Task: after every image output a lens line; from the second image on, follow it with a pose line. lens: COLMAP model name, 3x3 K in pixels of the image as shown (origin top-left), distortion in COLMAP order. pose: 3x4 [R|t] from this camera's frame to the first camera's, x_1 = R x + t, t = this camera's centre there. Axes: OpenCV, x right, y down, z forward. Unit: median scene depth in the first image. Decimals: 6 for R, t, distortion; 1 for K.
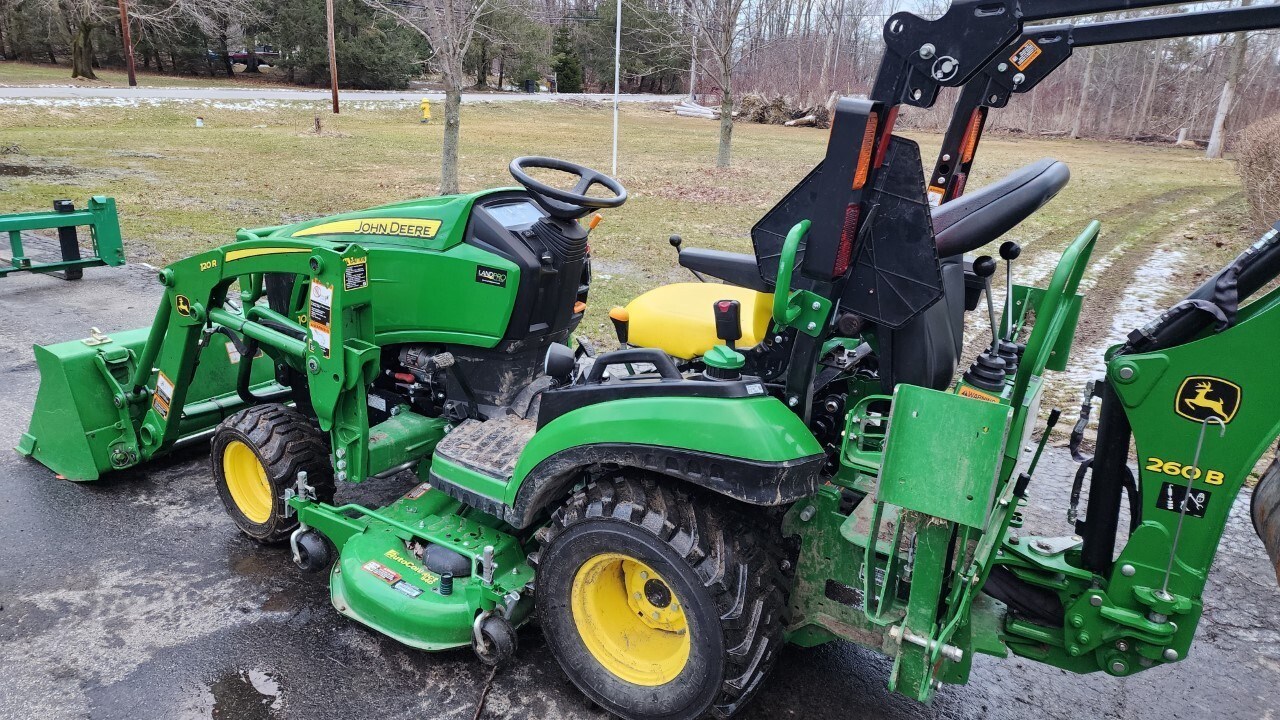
lens RADIAL K [[838.6, 0, 612.2], [0, 838.6, 355.5], [0, 0, 1]] dist [0.076772, -0.065135]
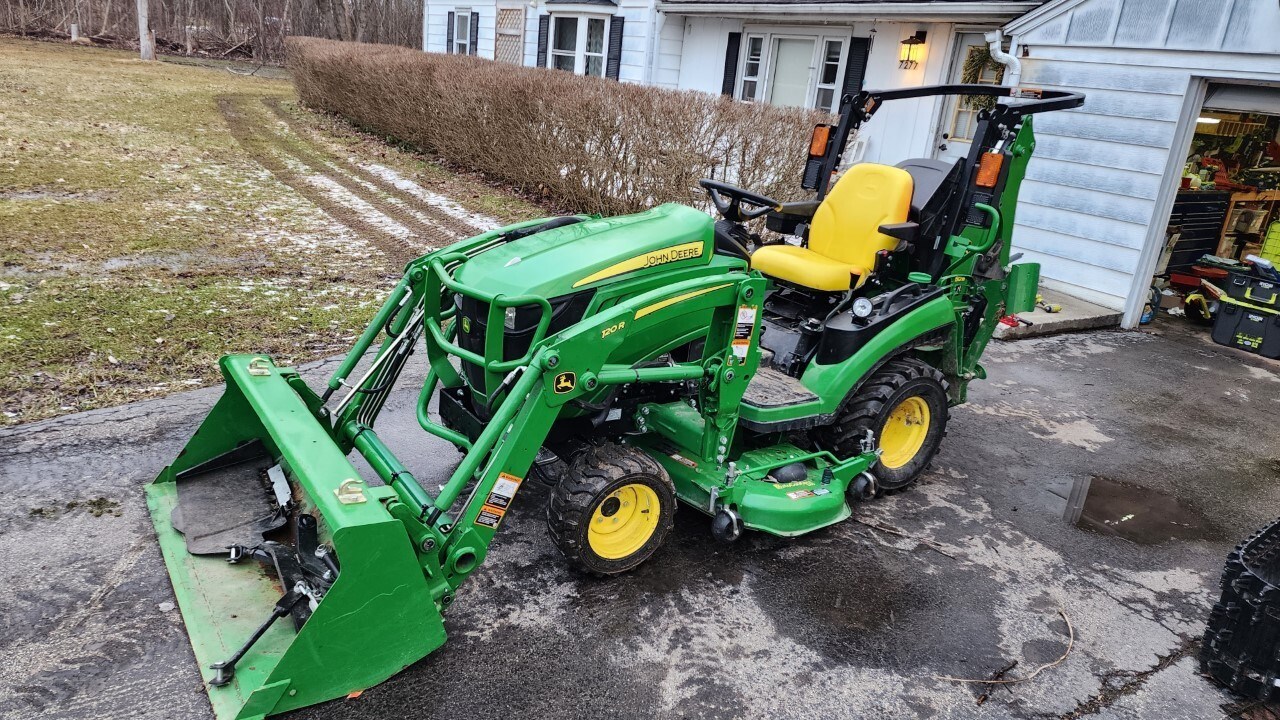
lens RADIAL K [[838.6, 0, 612.2], [0, 838.6, 355.5], [0, 0, 1]] dist [0.076772, -0.065135]
pose [[0.382538, -0.310657, 0.870148, -1.369273], [0.202436, 0.947077, 0.249126, -0.331571], [-0.901490, 0.080849, 0.425182, 0.598972]]
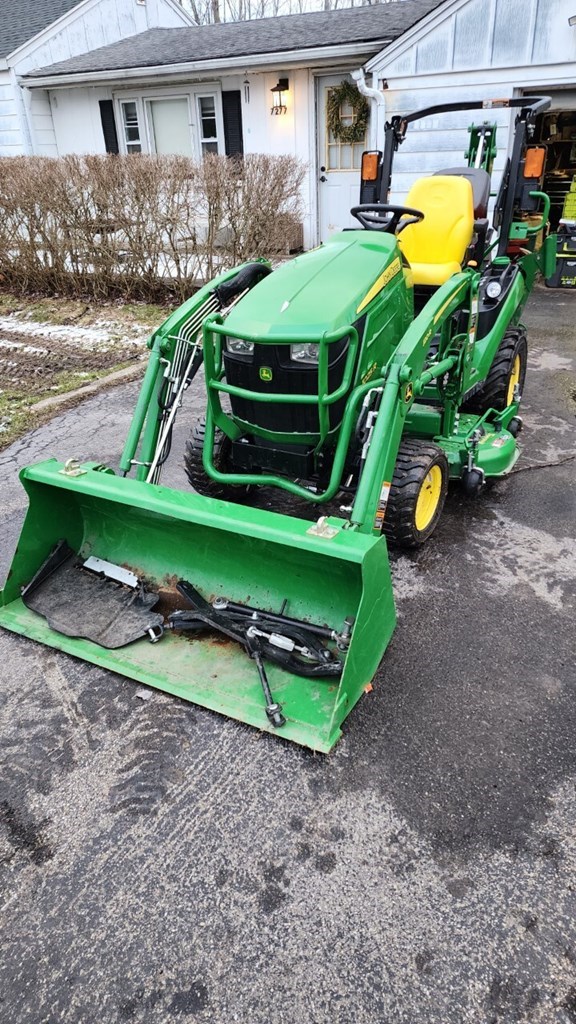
lens RADIAL K [[670.9, 0, 288.0], [0, 670.9, 512.0], [0, 0, 1]] dist [0.076772, -0.065135]
pose [[-0.068400, -0.509373, 0.857823, -1.406805], [0.325558, 0.801372, 0.501811, -0.457133], [-0.943045, 0.313595, 0.111017, 1.198200]]
